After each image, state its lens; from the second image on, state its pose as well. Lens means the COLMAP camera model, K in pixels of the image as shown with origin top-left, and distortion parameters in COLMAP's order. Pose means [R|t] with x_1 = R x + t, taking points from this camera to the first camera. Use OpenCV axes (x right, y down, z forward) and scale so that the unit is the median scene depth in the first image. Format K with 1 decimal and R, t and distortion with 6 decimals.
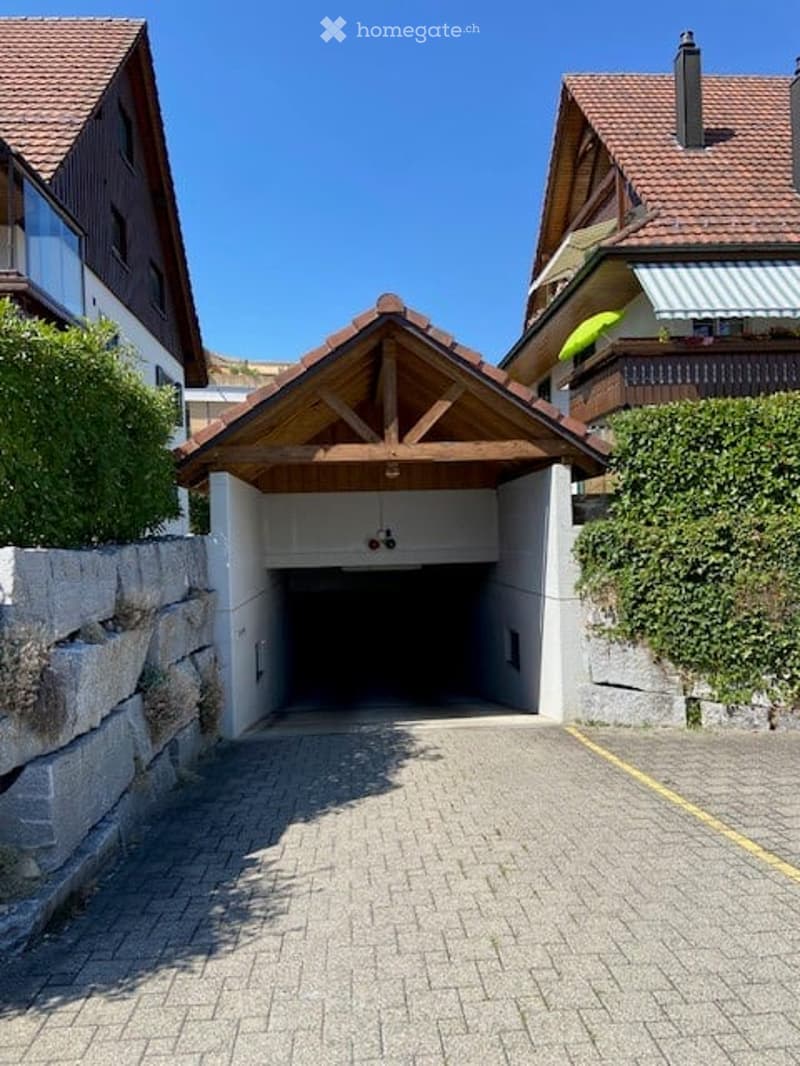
lens RADIAL K [[798.7, 0, 400.0], [0, 798.7, 533.0], [0, 0, 1]] dist [0.112499, -0.132631]
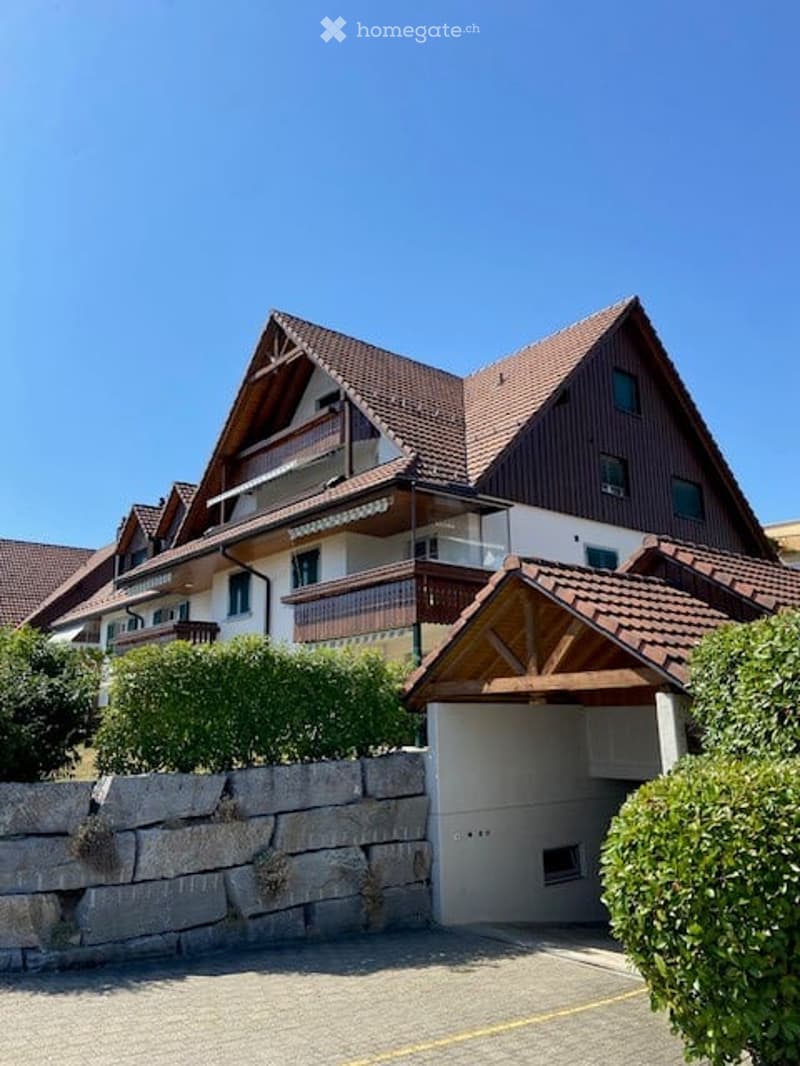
lens RADIAL K [[798.7, 0, 400.0], [0, 798.7, 533.0], [0, 0, 1]] dist [0.112499, -0.132631]
pose [[0.590652, -0.171572, -0.788475, 1.060882], [0.007806, 0.978303, -0.207031, -0.095819], [0.806888, 0.116128, 0.579176, 0.189507]]
